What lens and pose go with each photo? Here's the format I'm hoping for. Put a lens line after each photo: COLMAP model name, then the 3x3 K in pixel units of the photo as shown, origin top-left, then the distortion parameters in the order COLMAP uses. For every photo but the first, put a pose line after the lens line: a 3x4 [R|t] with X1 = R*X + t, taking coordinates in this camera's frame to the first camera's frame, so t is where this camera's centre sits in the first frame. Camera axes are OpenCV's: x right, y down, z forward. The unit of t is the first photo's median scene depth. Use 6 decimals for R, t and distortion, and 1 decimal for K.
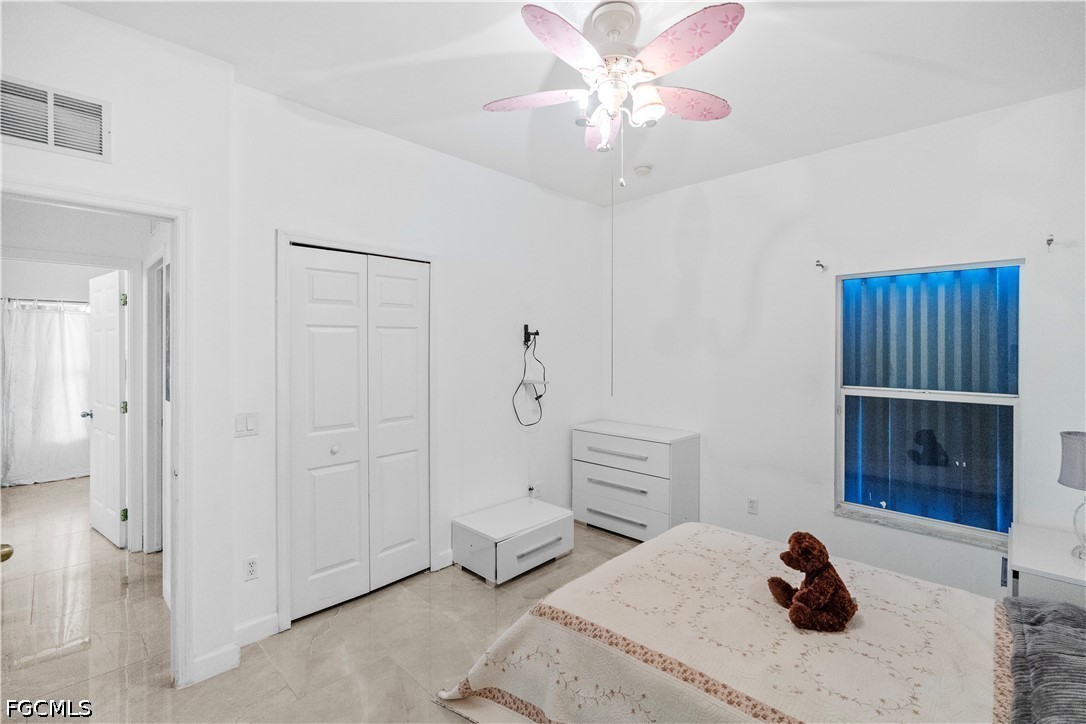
lens RADIAL K [[489.5, 0, 545.5], [0, 489.5, 352.6], [0, 0, 1]] dist [0.000159, 0.000036]
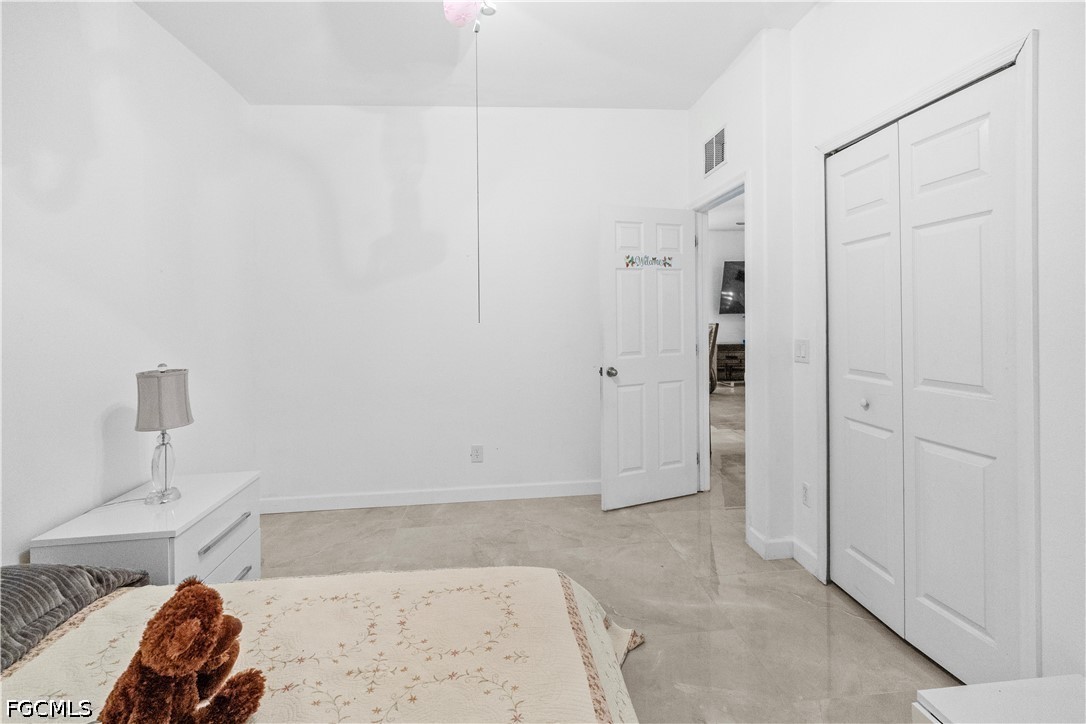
lens RADIAL K [[497.4, 0, 545.1], [0, 497.4, 313.1], [0, 0, 1]] dist [0.000084, 0.000035]
pose [[-0.649081, 0.009055, -0.760665, 0.606645], [0.011546, 0.999931, 0.002051, 0.067162], [0.760631, -0.007451, -0.649141, 1.447986]]
